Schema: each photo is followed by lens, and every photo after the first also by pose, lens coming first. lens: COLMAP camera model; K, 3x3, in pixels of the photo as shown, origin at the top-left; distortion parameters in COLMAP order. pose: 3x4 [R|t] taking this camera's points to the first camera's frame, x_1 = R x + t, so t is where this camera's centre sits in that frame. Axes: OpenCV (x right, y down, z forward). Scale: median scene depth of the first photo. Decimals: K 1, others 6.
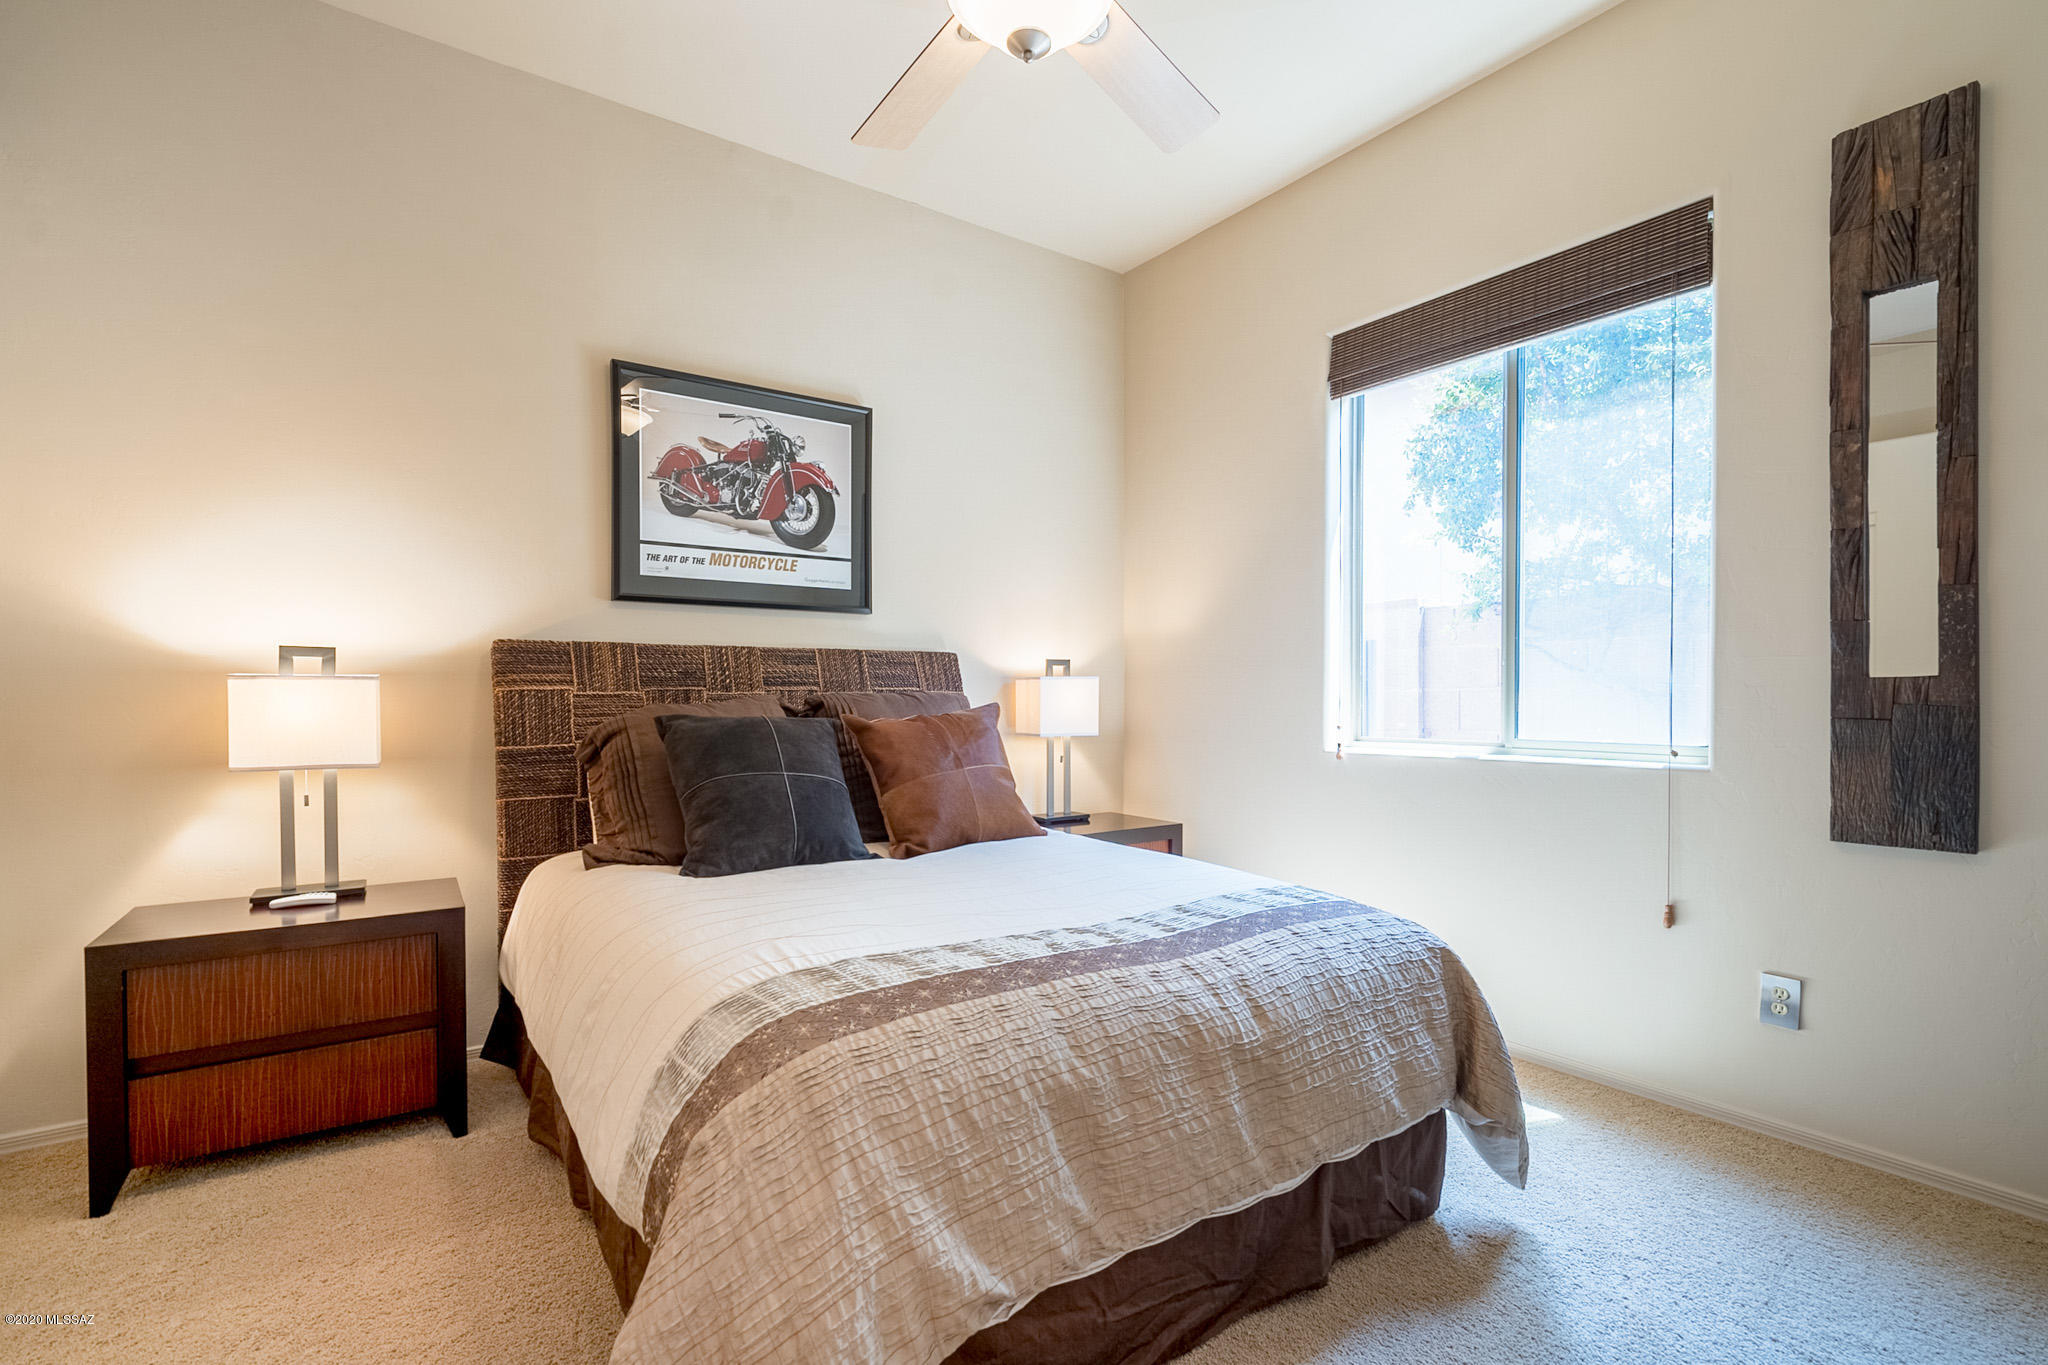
lens RADIAL K [[952.6, 0, 1024.5], [0, 952.6, 693.7], [0, 0, 1]] dist [0.000490, 0.001324]
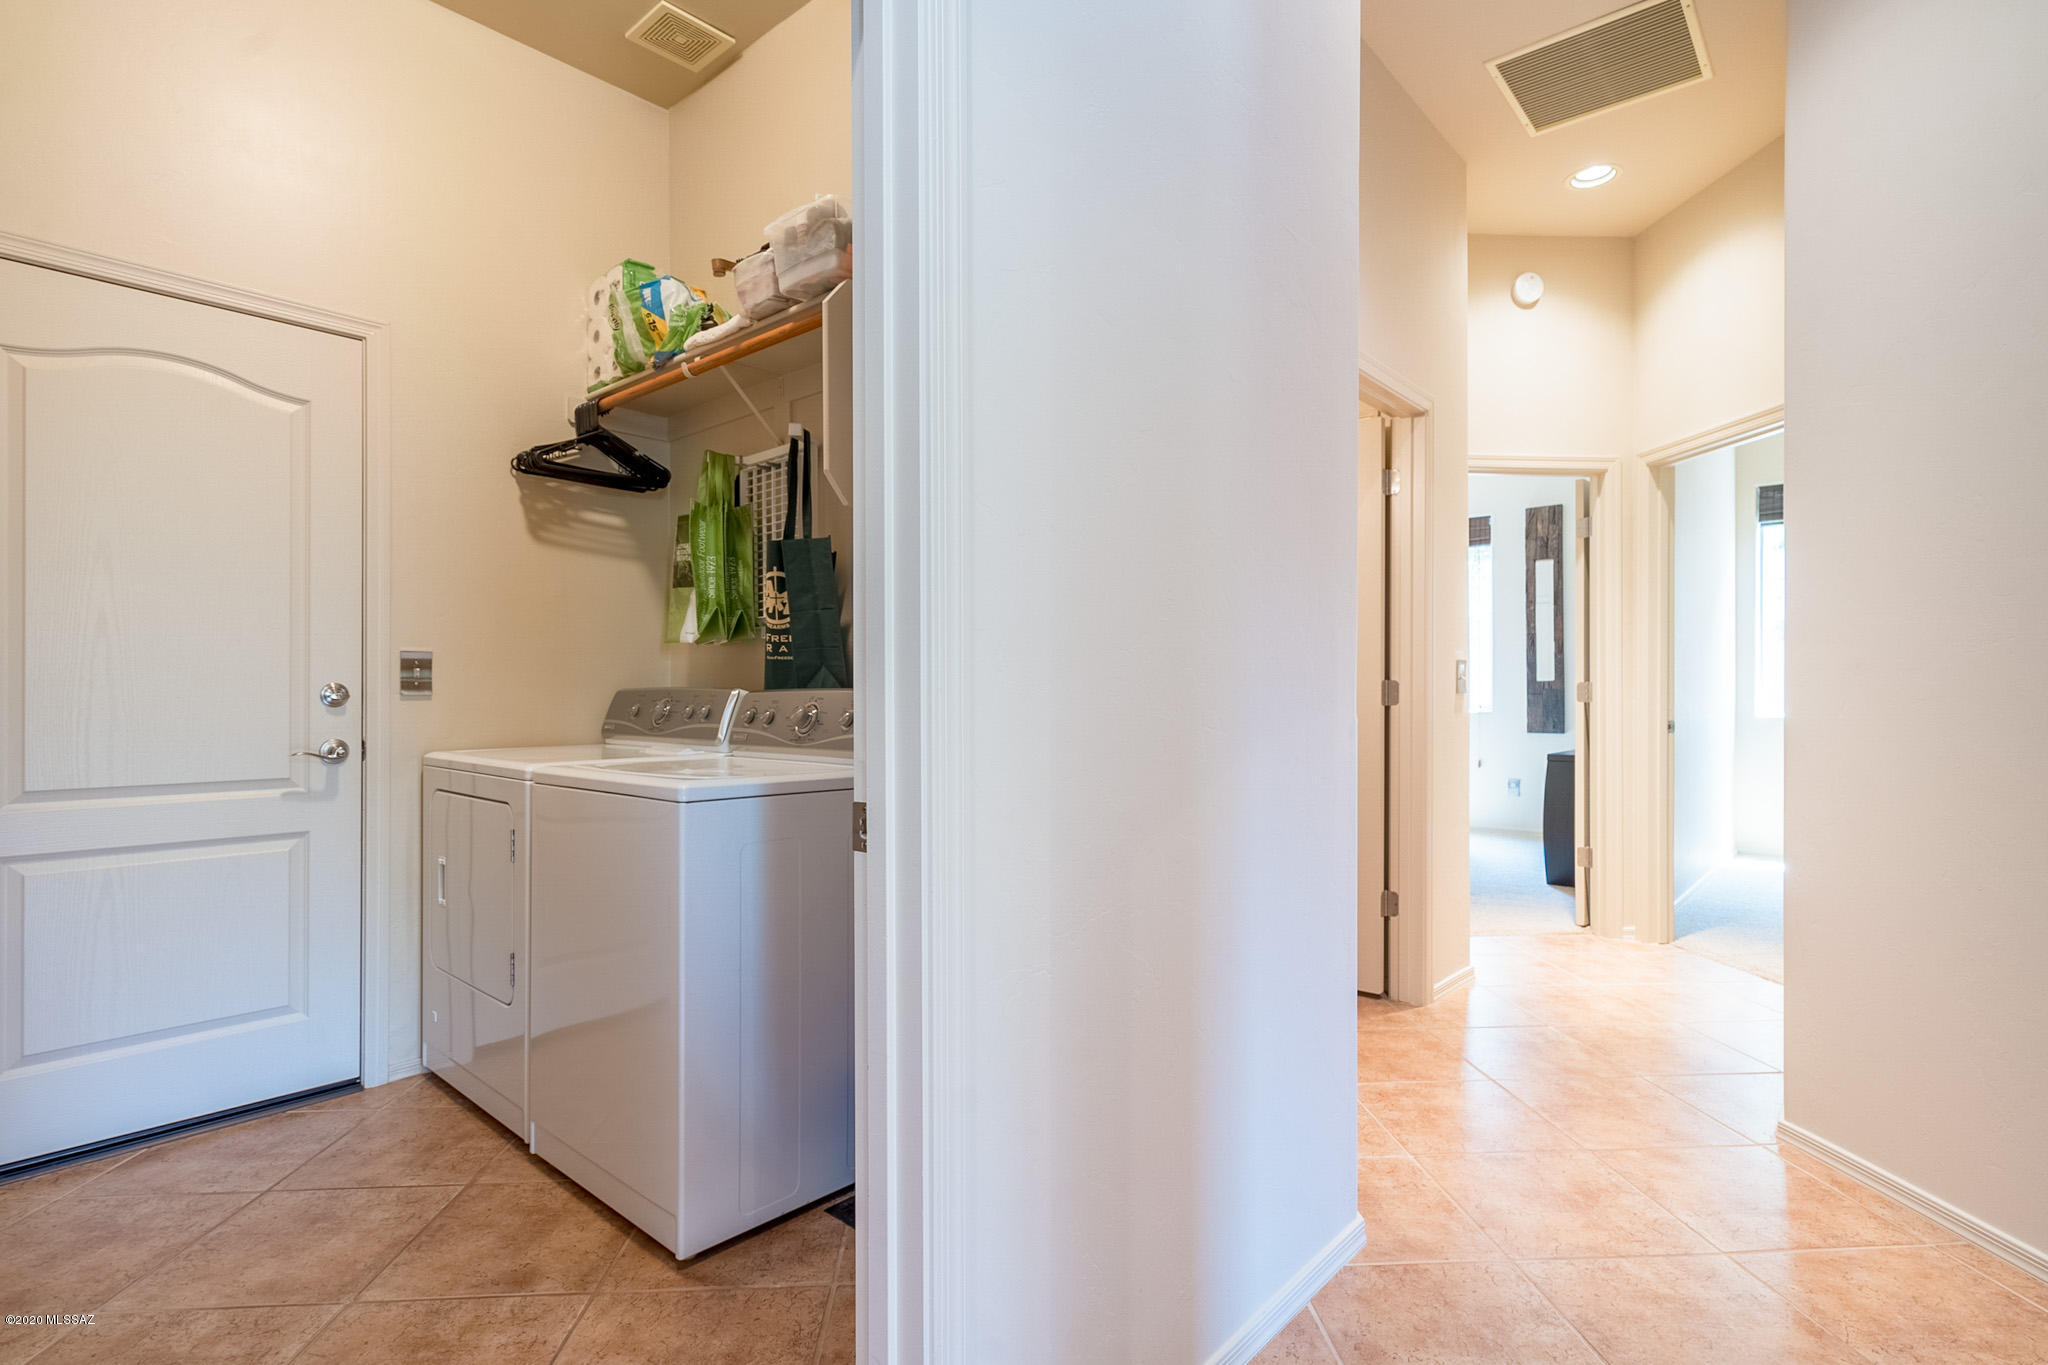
lens RADIAL K [[1022.4, 0, 1023.7], [0, 1022.4, 672.3], [0, 0, 1]] dist [-0.000920, -0.000157]
pose [[0.963996, -0.003881, 0.265887, -1.686713], [0.005372, 0.999974, -0.004881, -0.039062], [-0.265861, 0.006134, 0.963992, -1.849511]]
